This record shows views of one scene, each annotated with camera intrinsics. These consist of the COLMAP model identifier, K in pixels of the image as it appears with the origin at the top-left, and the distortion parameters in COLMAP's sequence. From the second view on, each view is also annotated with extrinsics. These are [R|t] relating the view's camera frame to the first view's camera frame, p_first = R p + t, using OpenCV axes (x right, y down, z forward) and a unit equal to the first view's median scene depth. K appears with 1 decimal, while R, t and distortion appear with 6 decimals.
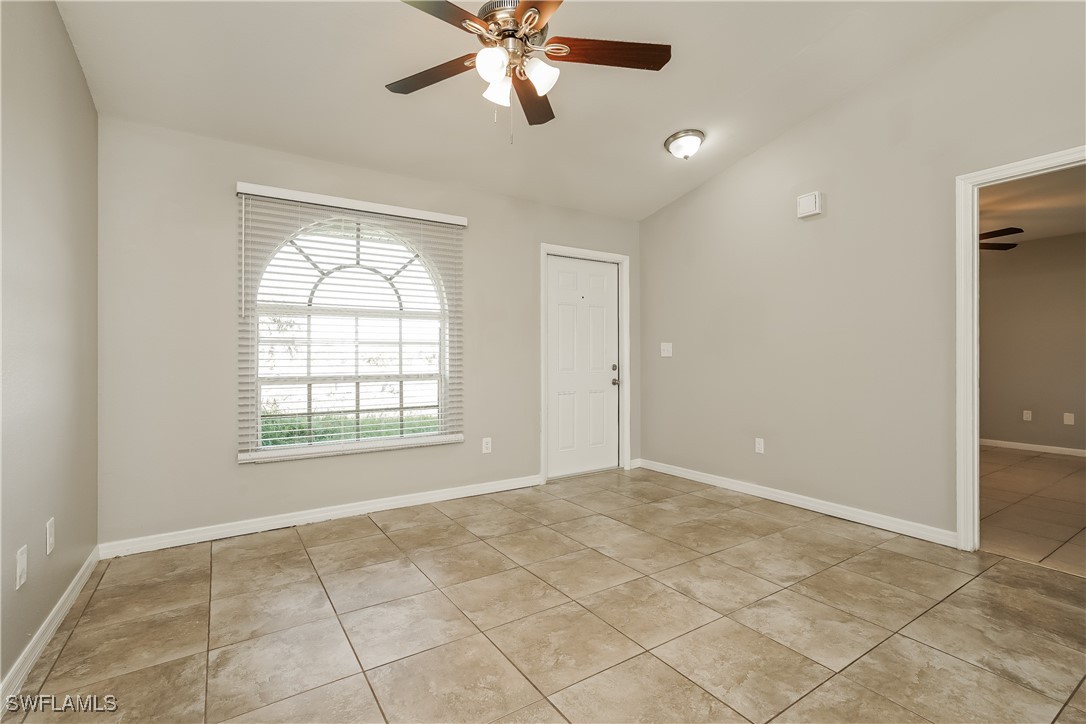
lens RADIAL K [[495.2, 0, 543.0], [0, 495.2, 362.0], [0, 0, 1]] dist [-0.001527, 0.000014]
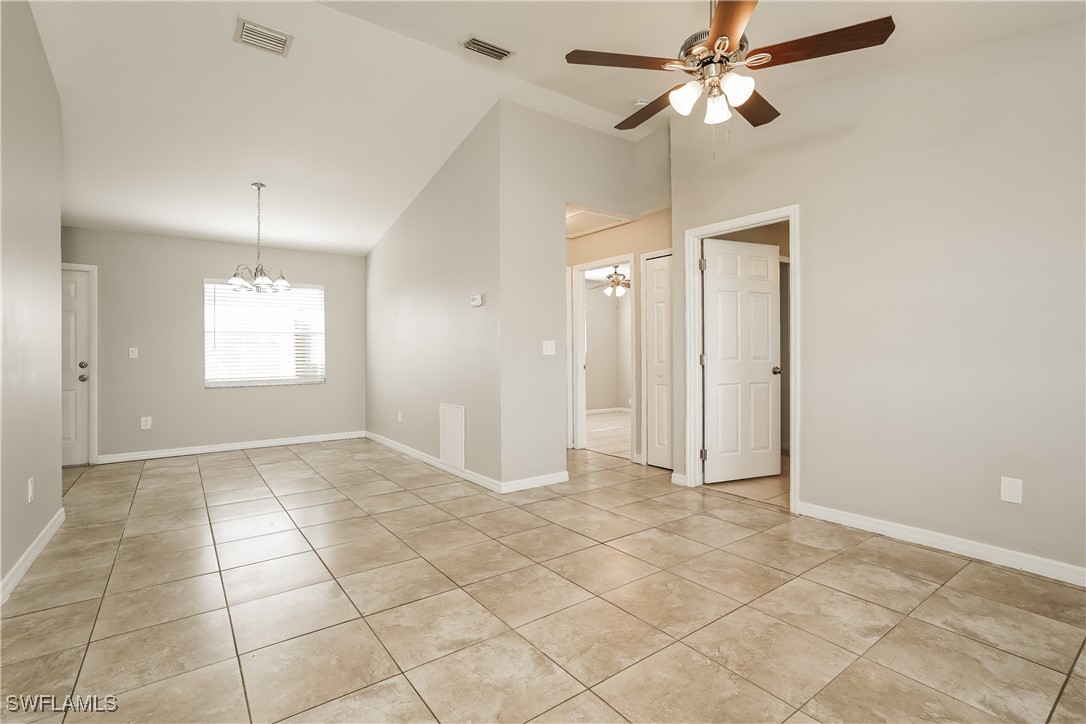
lens RADIAL K [[495.2, 0, 543.0], [0, 495.2, 362.0], [0, 0, 1]] dist [-0.001527, 0.000014]
pose [[-0.998636, 0.008028, -0.051585, 0.354741], [0.006510, 0.999543, 0.029528, -0.025312], [0.051798, 0.029152, -0.998232, 1.934415]]
